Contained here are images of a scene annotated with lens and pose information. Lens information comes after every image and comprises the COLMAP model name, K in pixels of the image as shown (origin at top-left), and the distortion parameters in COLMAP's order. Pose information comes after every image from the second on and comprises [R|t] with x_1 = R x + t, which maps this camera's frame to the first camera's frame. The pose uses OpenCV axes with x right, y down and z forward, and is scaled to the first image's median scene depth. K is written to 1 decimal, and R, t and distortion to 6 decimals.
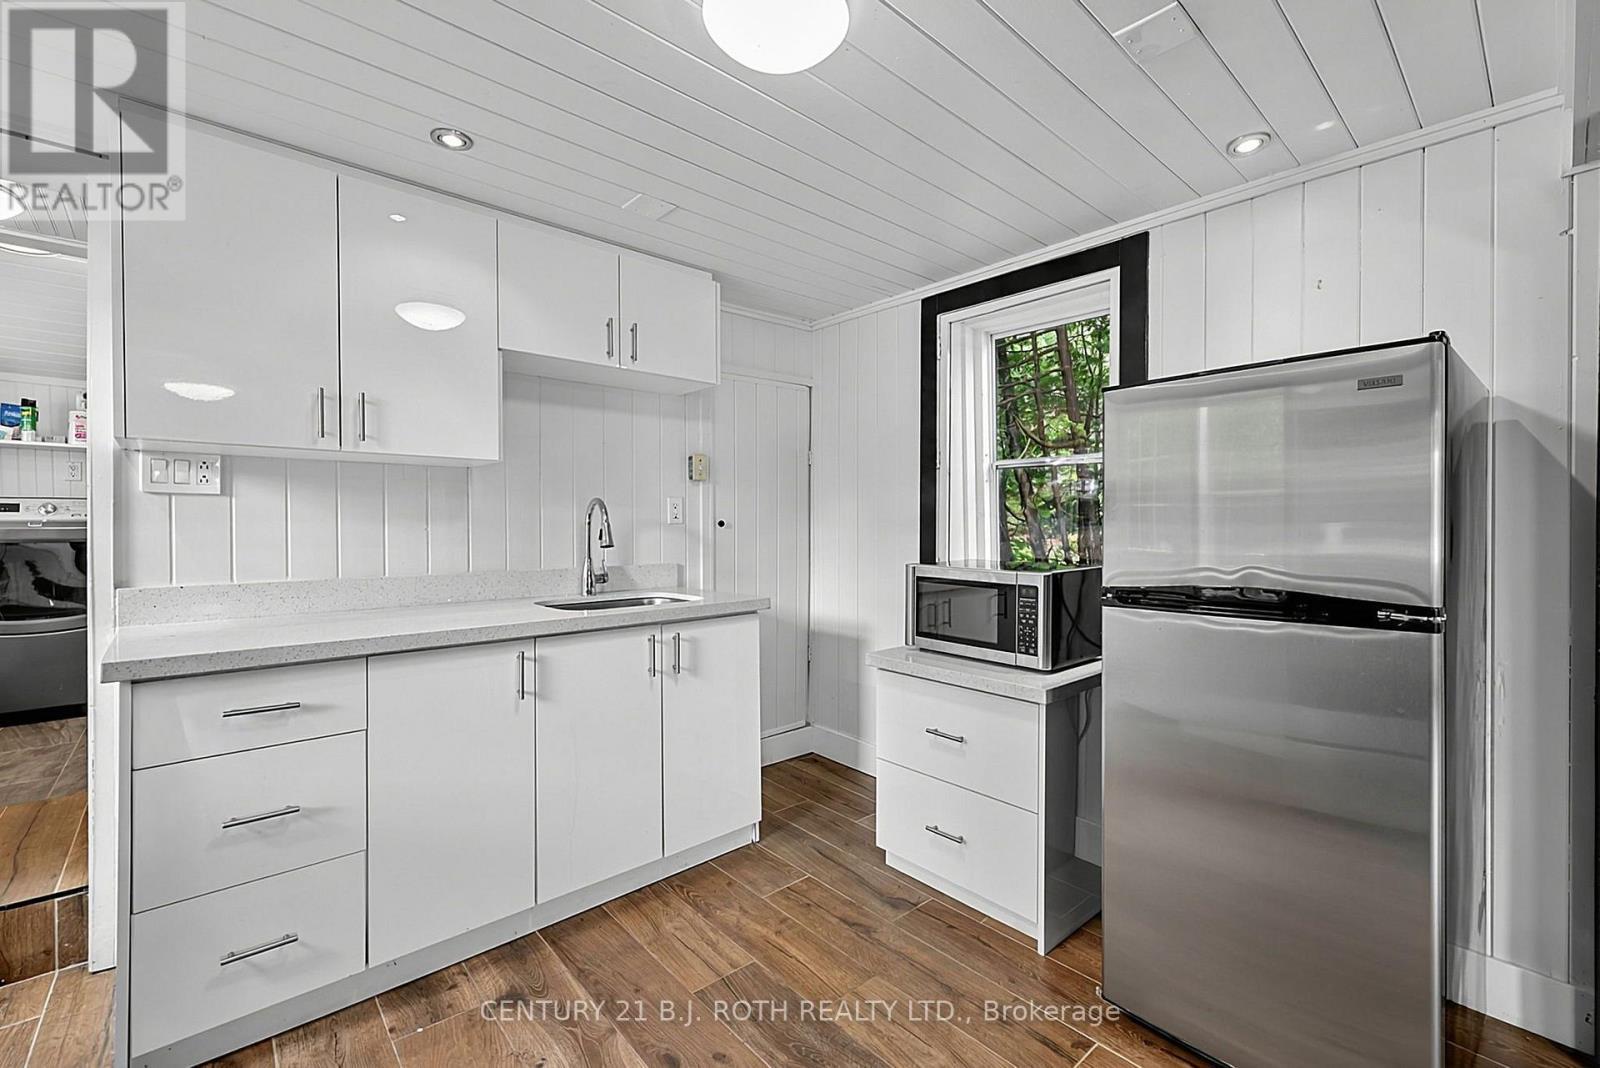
lens RADIAL K [[701.7, 0, 822.3], [0, 701.7, 532.5], [0, 0, 1]] dist [0.008671, 0.000138]
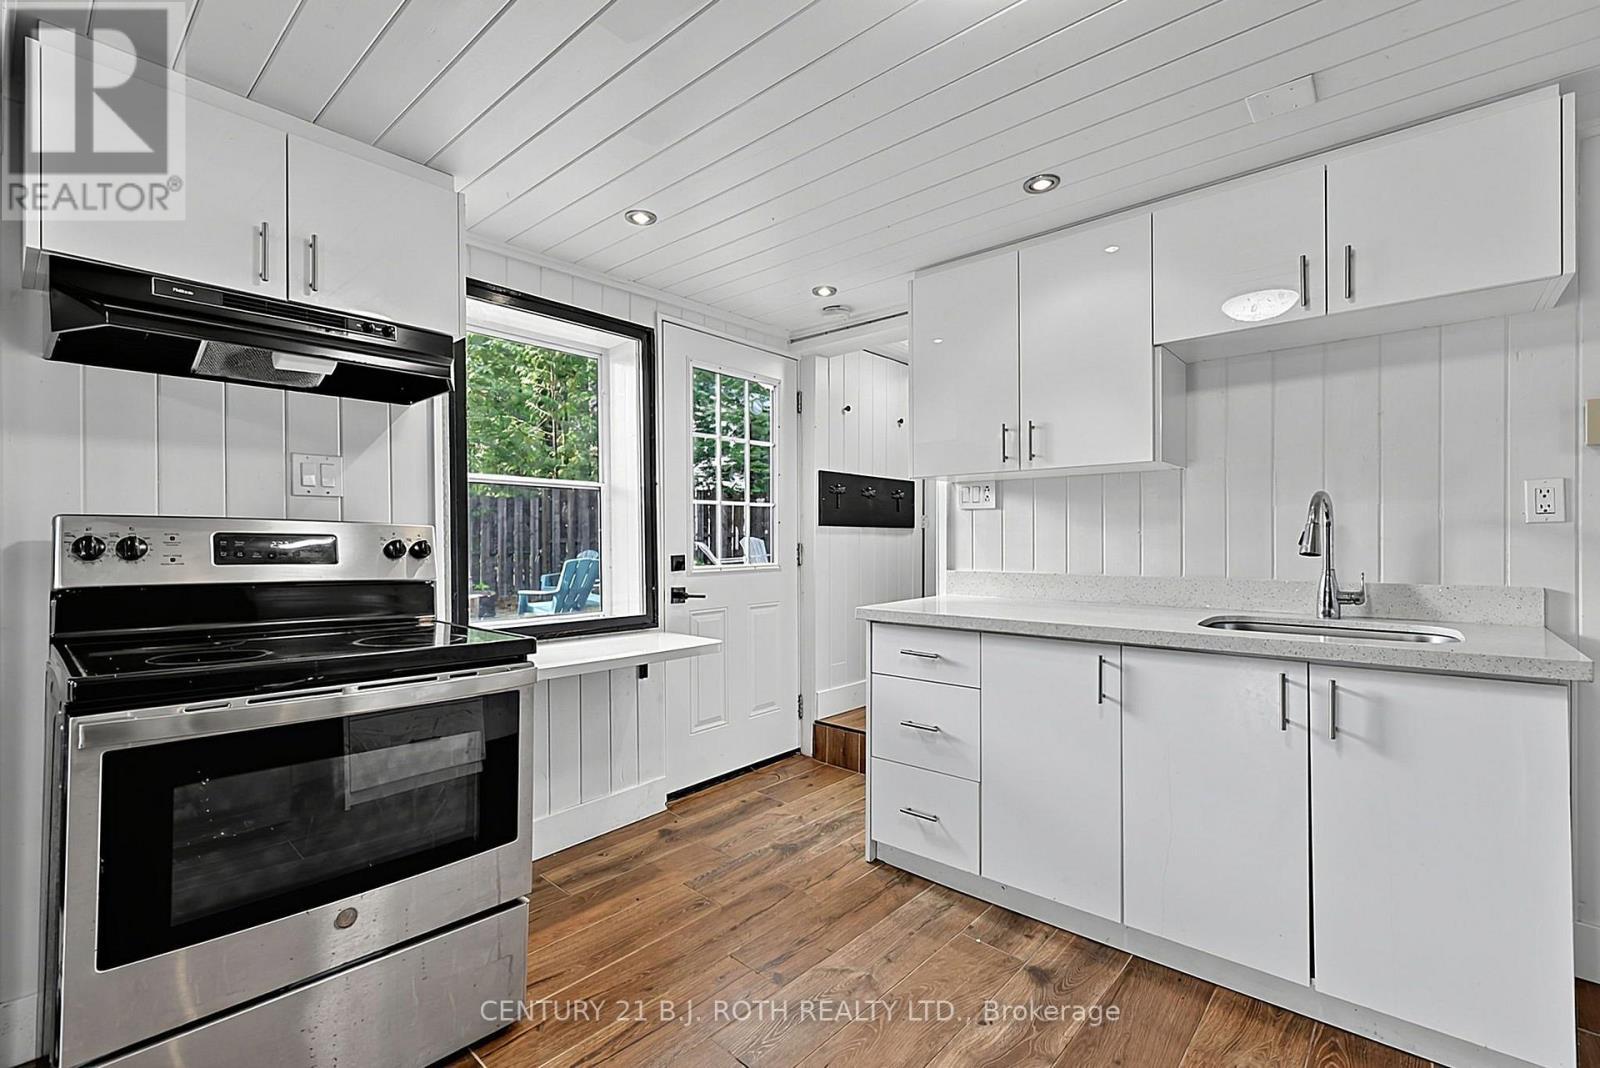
lens RADIAL K [[684.8, 0, 794.0], [0, 684.8, 538.3], [0, 0, 1]] dist [0.003273, 0.000166]
pose [[0.099656, 0.004771, -0.995011, 0.418755], [-0.003828, 0.999983, 0.004411, 0.001360], [0.995015, 0.003370, 0.099673, 0.404035]]
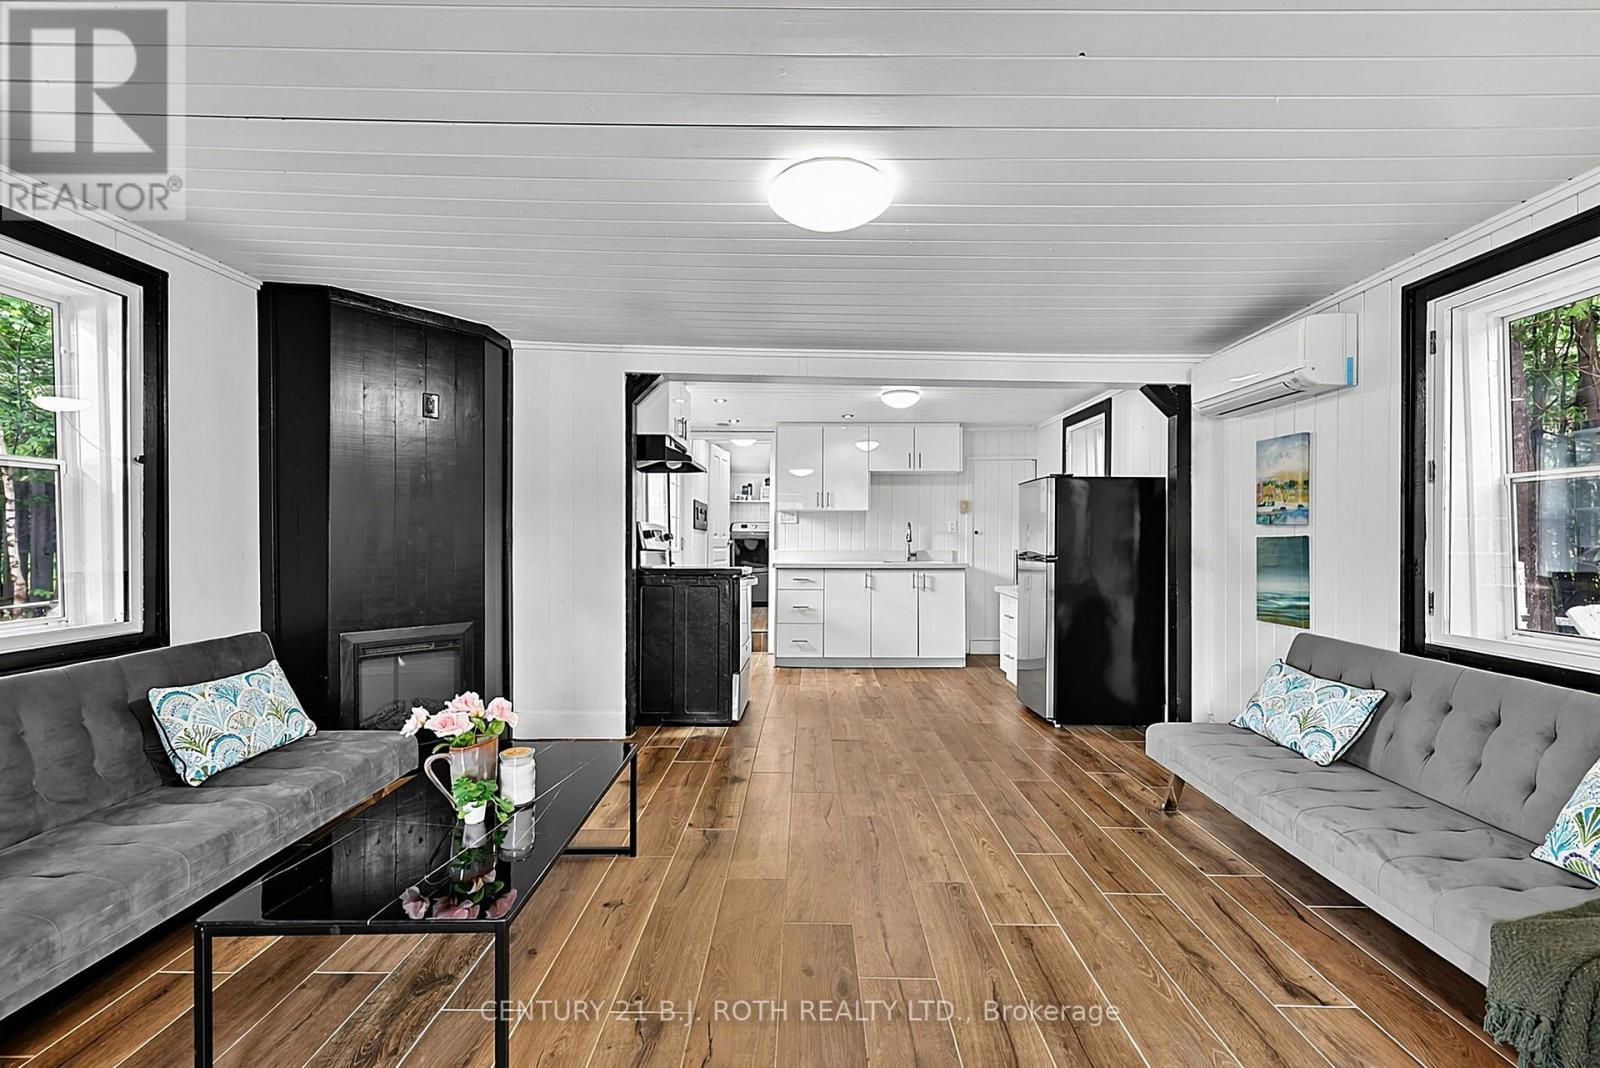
lens RADIAL K [[684.8, 0, 794.0], [0, 684.8, 538.3], [0, 0, 1]] dist [0.003273, 0.000166]
pose [[0.730635, 0.005496, -0.682746, 1.196591], [-0.012328, 0.999911, -0.005143, 0.030496], [0.682657, 0.012174, 0.730638, -1.217305]]
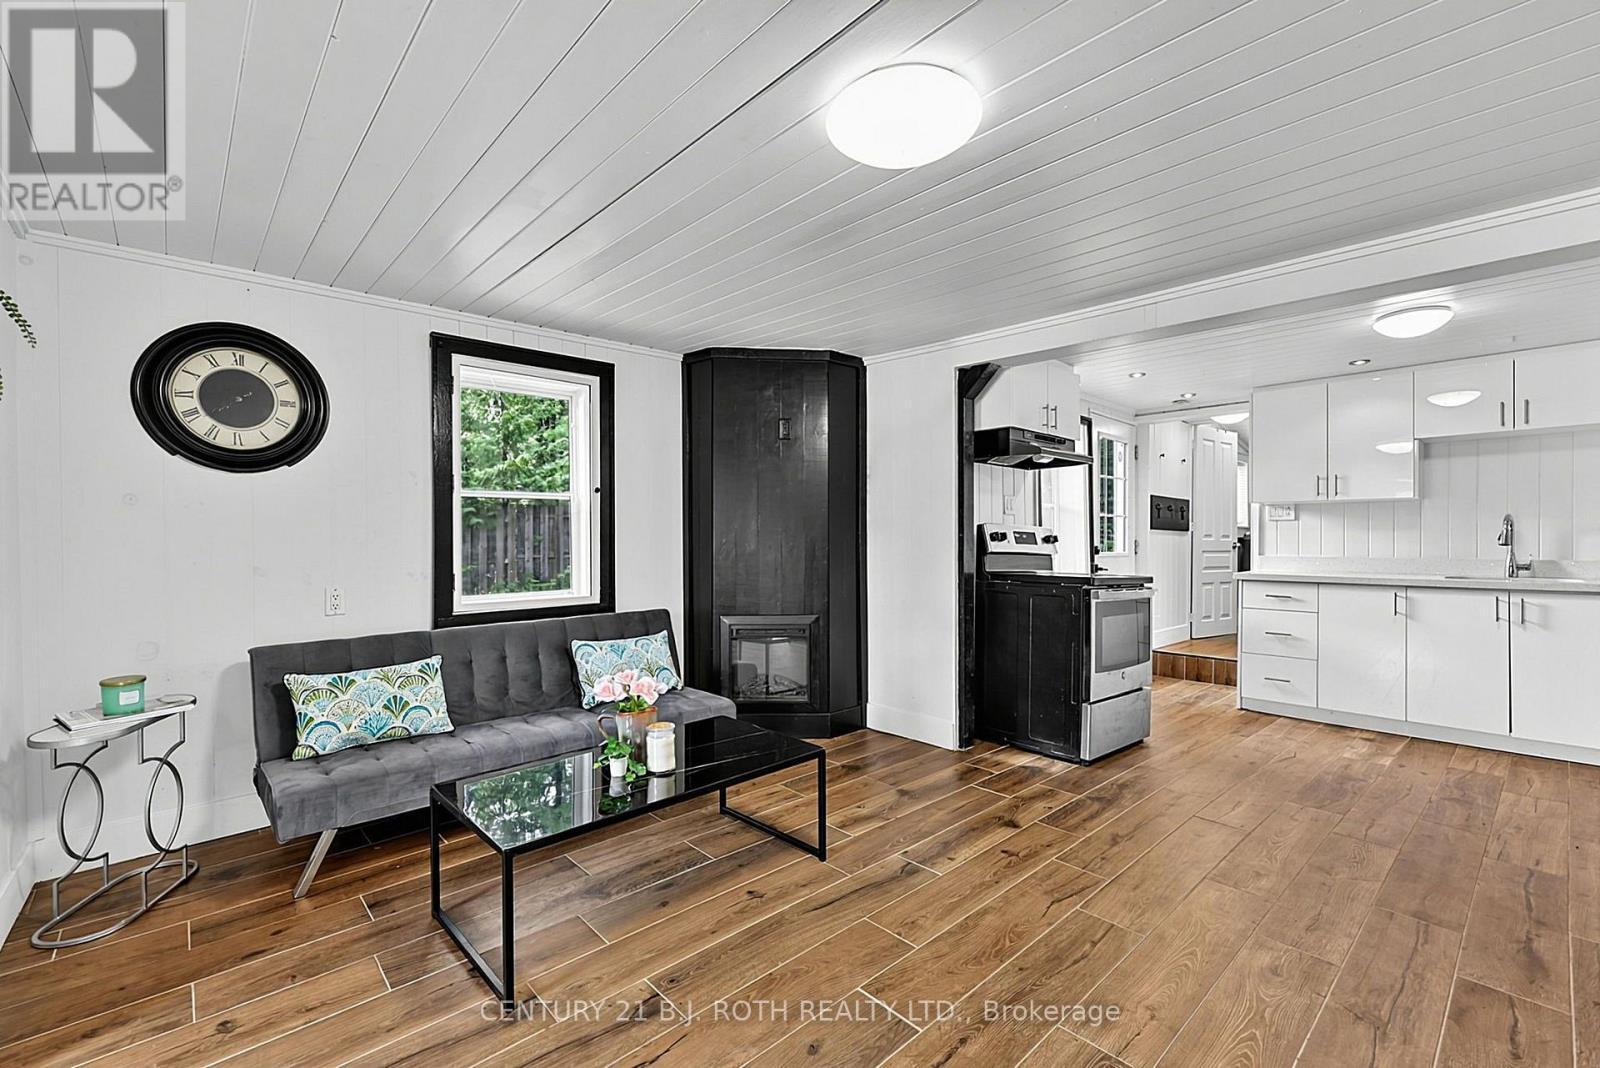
lens RADIAL K [[677.5, 0, 804.5], [0, 677.5, 538.2], [0, 0, 1]] dist [-0.000943, 0.000035]
pose [[0.004247, 0.001607, -0.999990, 1.335020], [-0.010551, 0.999943, 0.001562, 0.021609], [0.999935, 0.010544, 0.004264, -0.643172]]
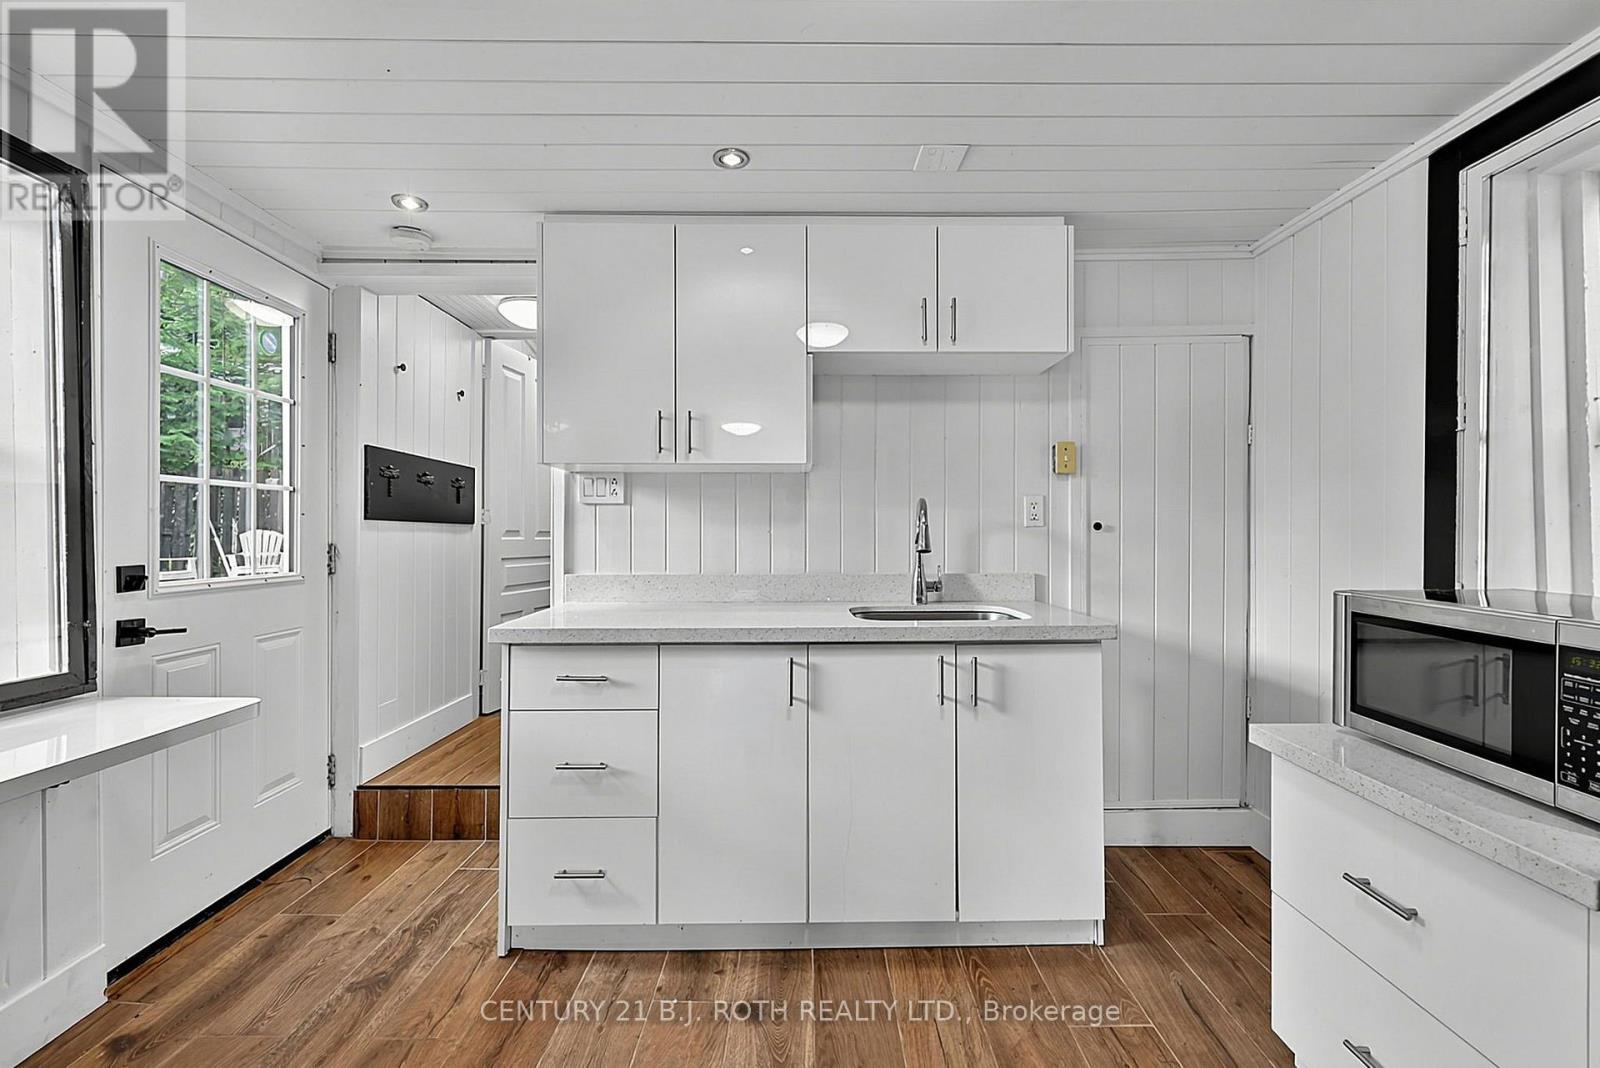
lens RADIAL K [[701.4, 0, 786.6], [0, 701.4, 531.3], [0, 0, 1]] dist [0.002402, 0.000408]
pose [[0.732253, 0.001598, -0.681030, 0.197673], [-0.007605, 0.999954, -0.005831, 0.000672], [0.680990, 0.009449, 0.732232, 0.239905]]
